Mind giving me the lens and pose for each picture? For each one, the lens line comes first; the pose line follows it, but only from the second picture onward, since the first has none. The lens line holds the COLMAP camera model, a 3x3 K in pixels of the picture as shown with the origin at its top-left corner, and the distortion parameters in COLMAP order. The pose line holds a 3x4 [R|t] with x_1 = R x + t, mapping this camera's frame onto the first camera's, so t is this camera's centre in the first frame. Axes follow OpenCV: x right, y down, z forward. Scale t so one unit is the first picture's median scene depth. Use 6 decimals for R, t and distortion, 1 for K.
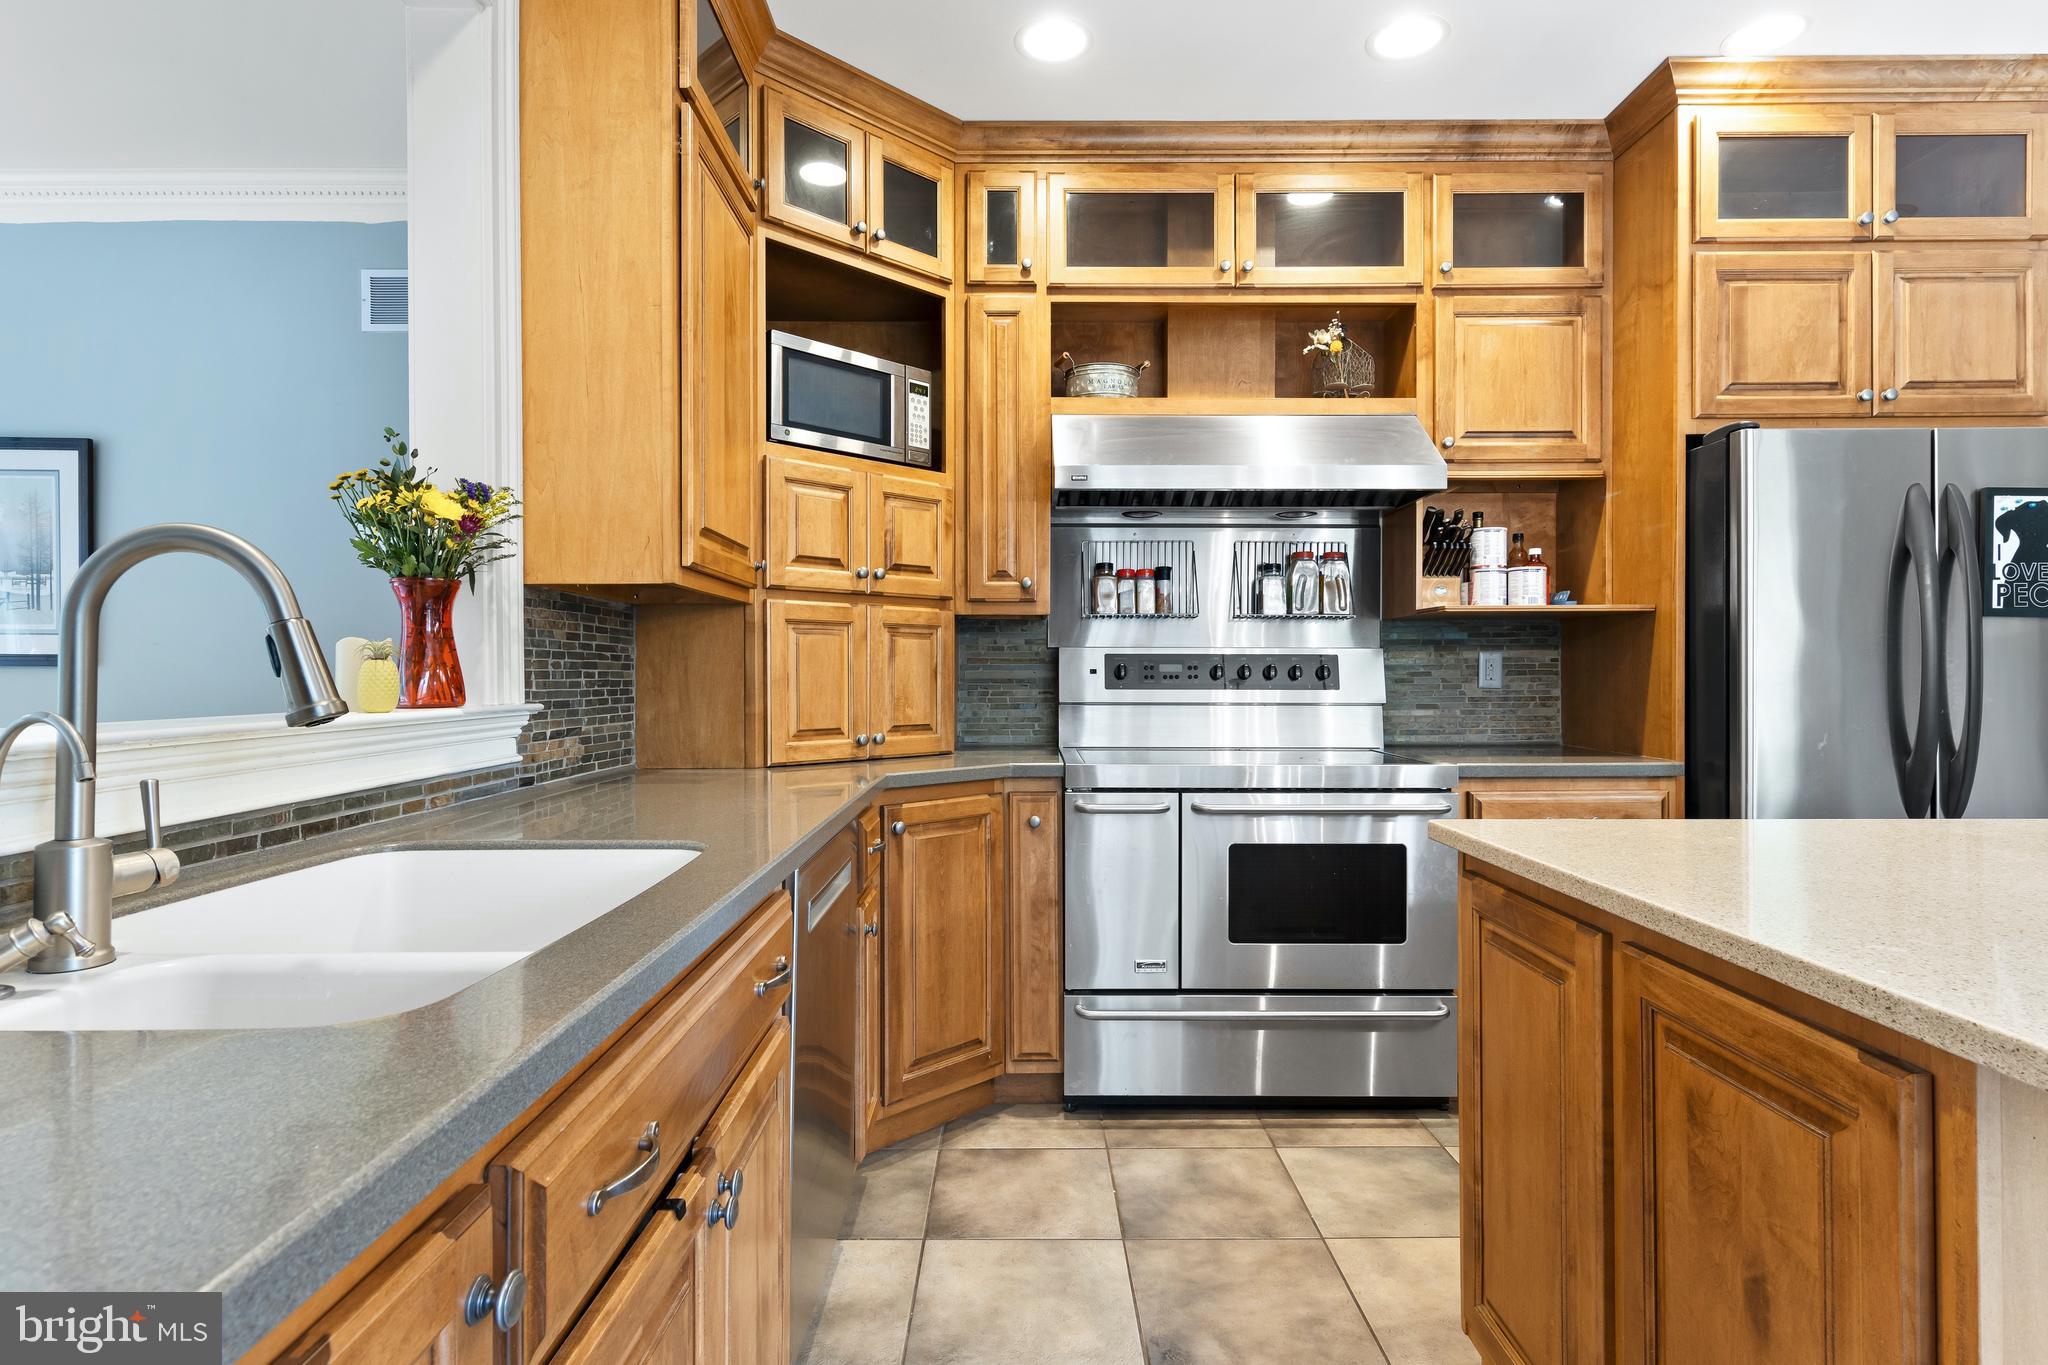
lens RADIAL K [[1041.6, 0, 1015.7], [0, 1041.6, 671.1], [0, 0, 1]] dist [0.001895, 0.000069]
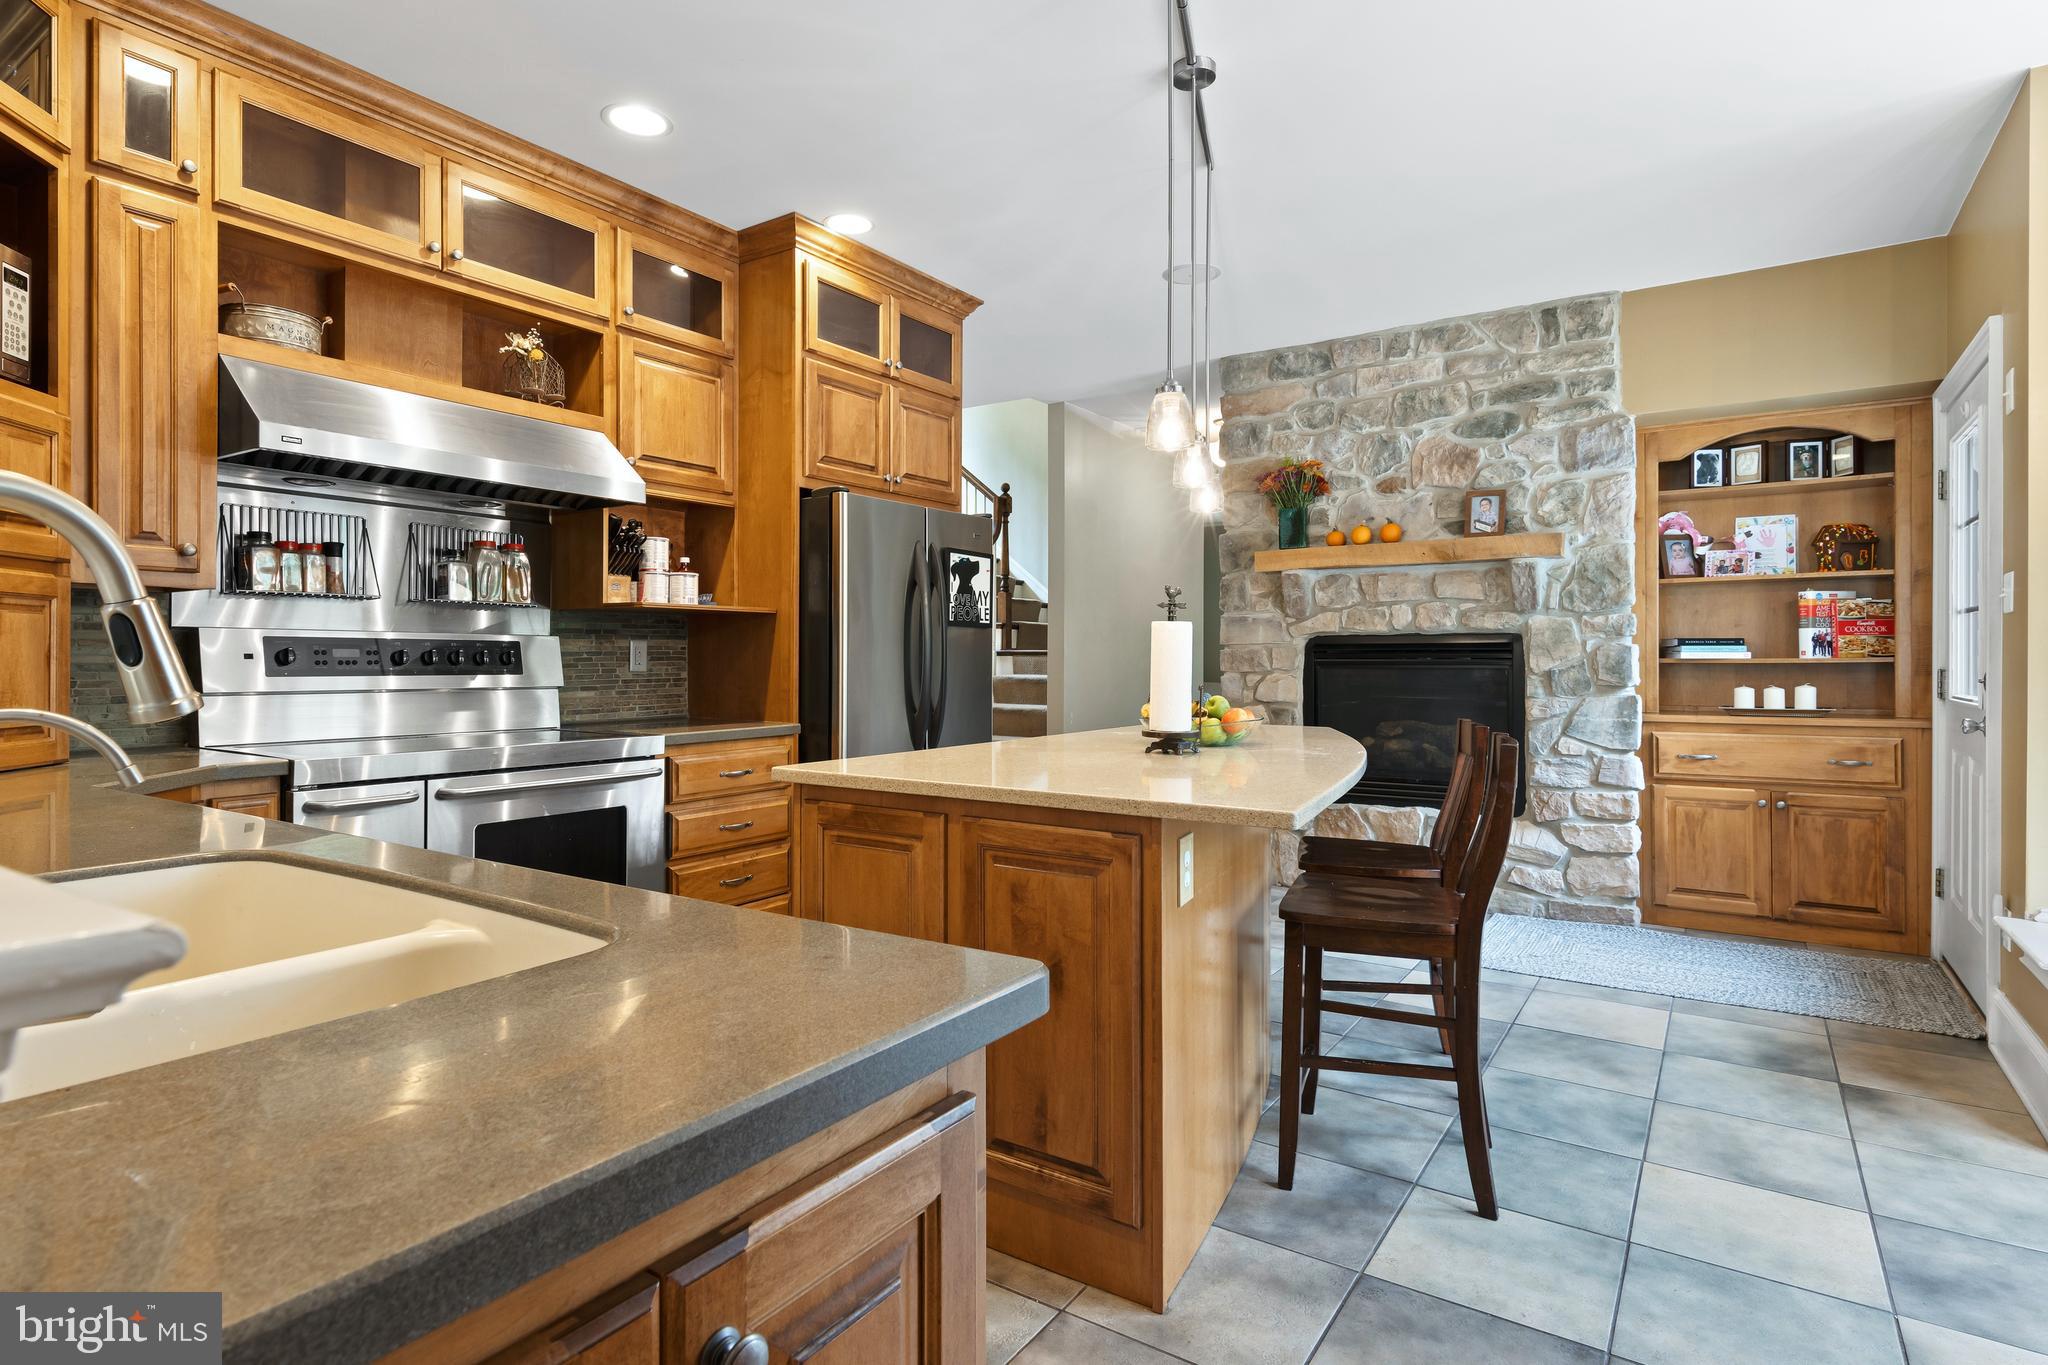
lens RADIAL K [[1058.1, 0, 1021.6], [0, 1058.1, 654.2], [0, 0, 1]] dist [0.002109, -0.000533]
pose [[0.556053, 0.005209, 0.831131, -0.323690], [-0.004437, 0.999985, -0.003299, -0.001568], [-0.831135, -0.001853, 0.556067, -0.024111]]
